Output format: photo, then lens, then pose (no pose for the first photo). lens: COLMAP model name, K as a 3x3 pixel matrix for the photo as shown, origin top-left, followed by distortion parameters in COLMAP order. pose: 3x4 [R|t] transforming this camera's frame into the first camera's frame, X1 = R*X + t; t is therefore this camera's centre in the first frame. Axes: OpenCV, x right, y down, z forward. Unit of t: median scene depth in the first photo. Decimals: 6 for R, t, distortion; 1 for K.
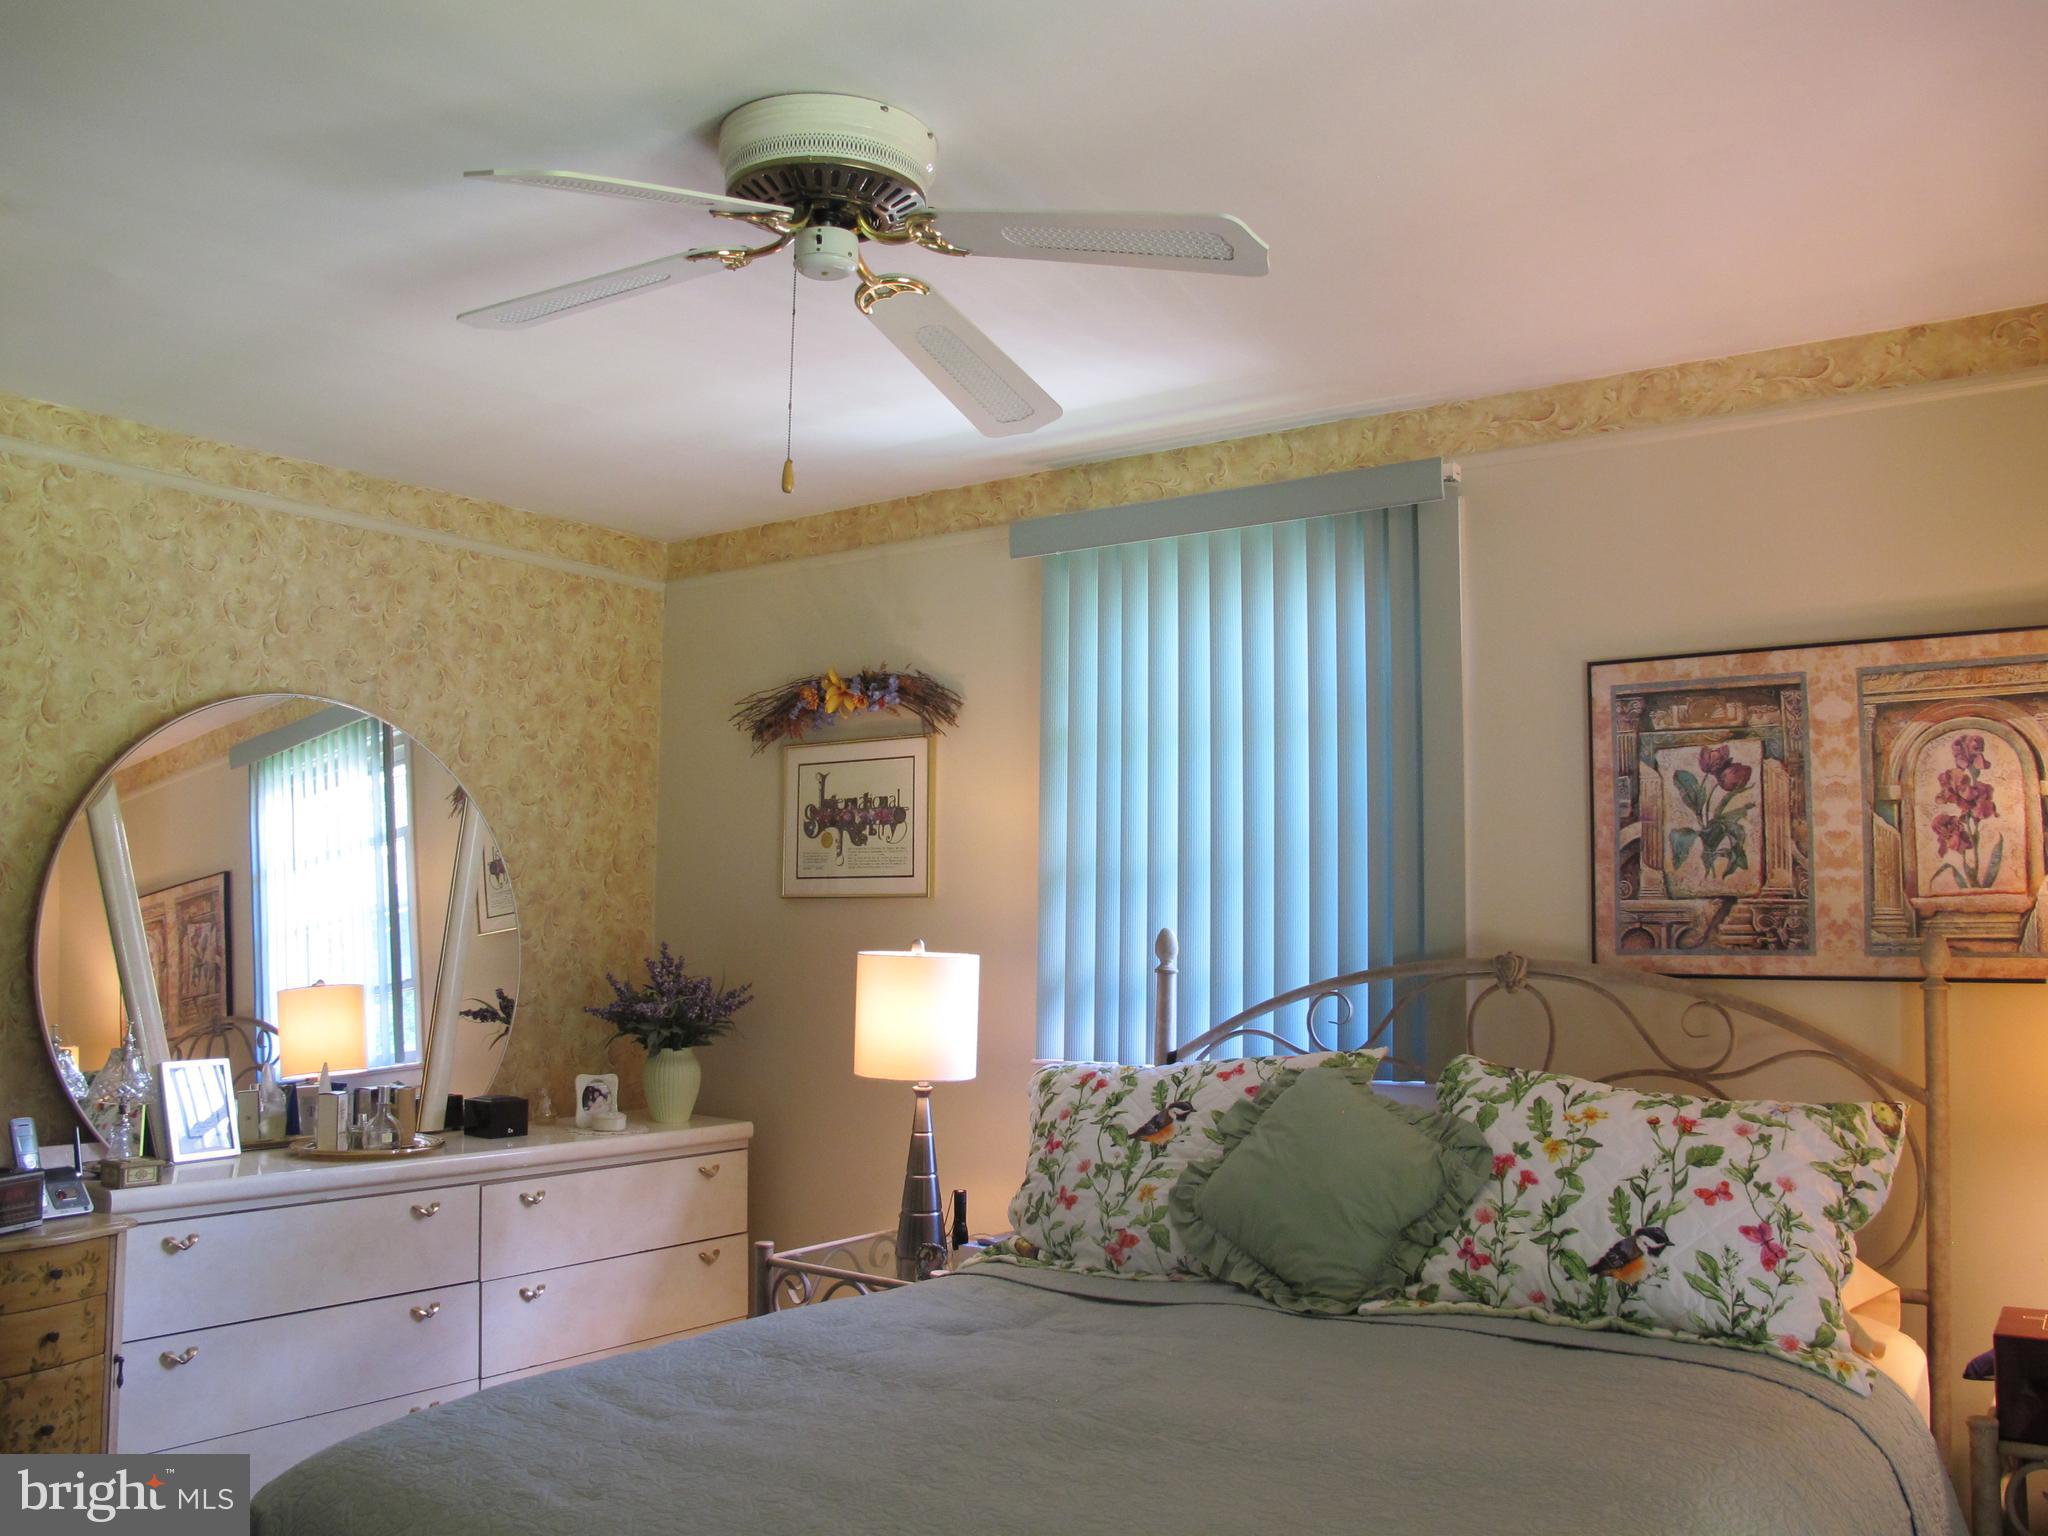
lens RADIAL K [[1712.2, 0, 1029.7], [0, 1712.2, 772.4], [0, 0, 1]] dist [-0.140451, 0.099780]
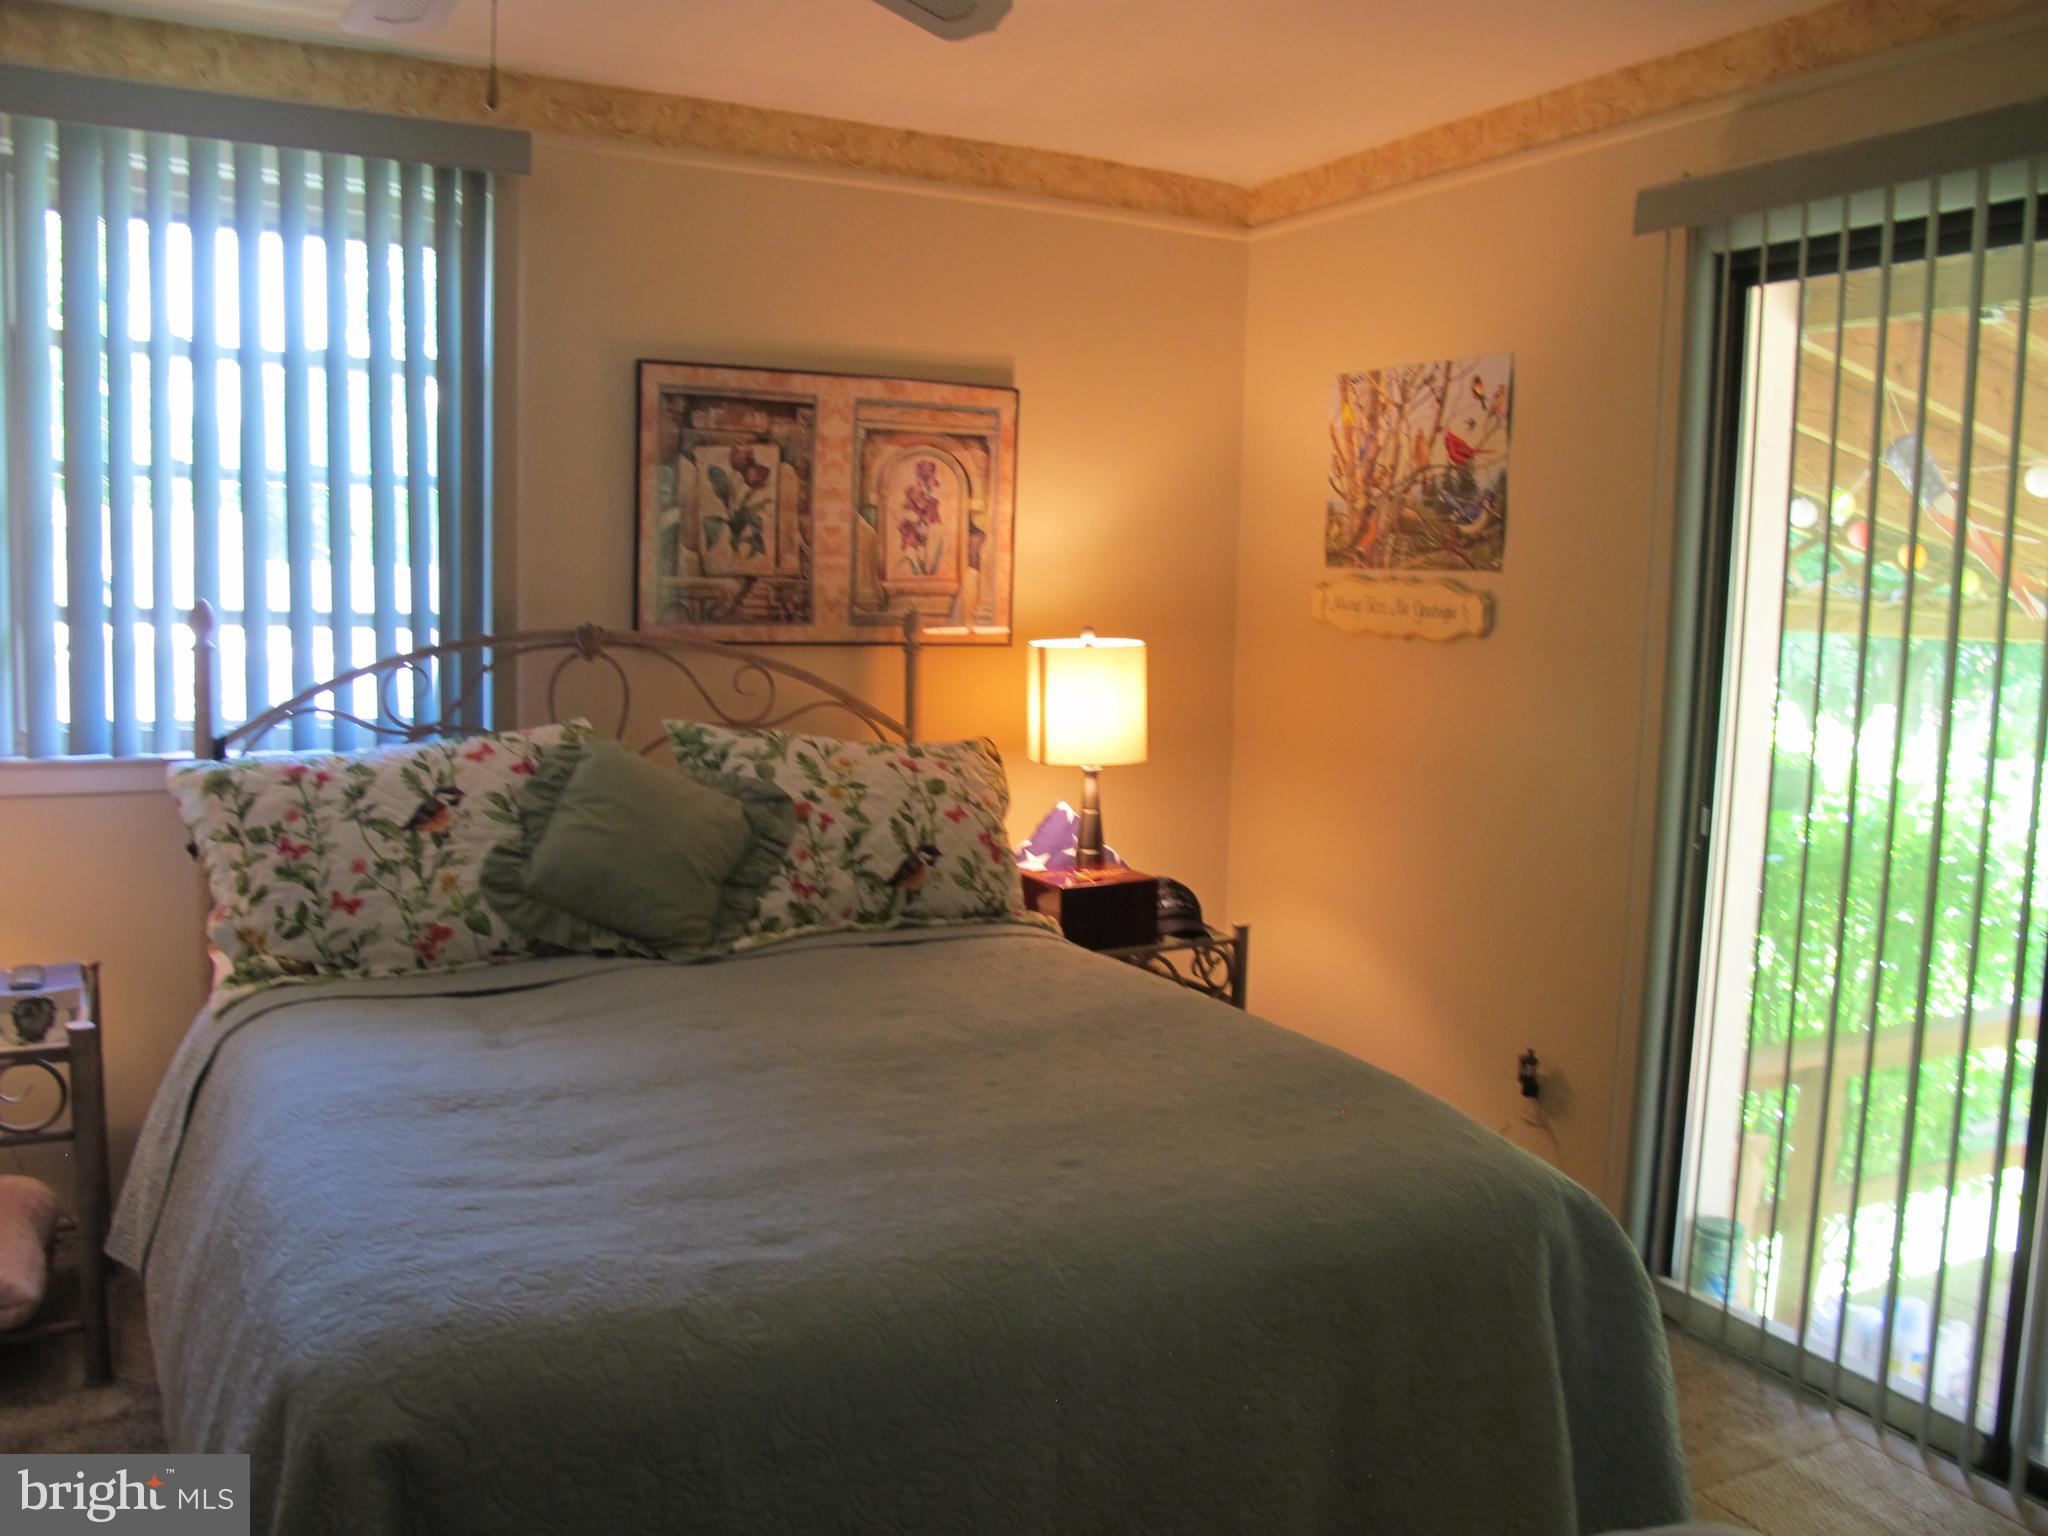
lens RADIAL K [[1712.2, 0, 1035.3], [0, 1712.2, 774.2], [0, 0, 1]] dist [-0.140451, 0.099780]
pose [[0.444776, -0.096719, 0.890404, -0.621151], [-0.104050, 0.981841, 0.158626, -0.001188], [-0.889577, -0.163200, 0.426636, 0.293241]]
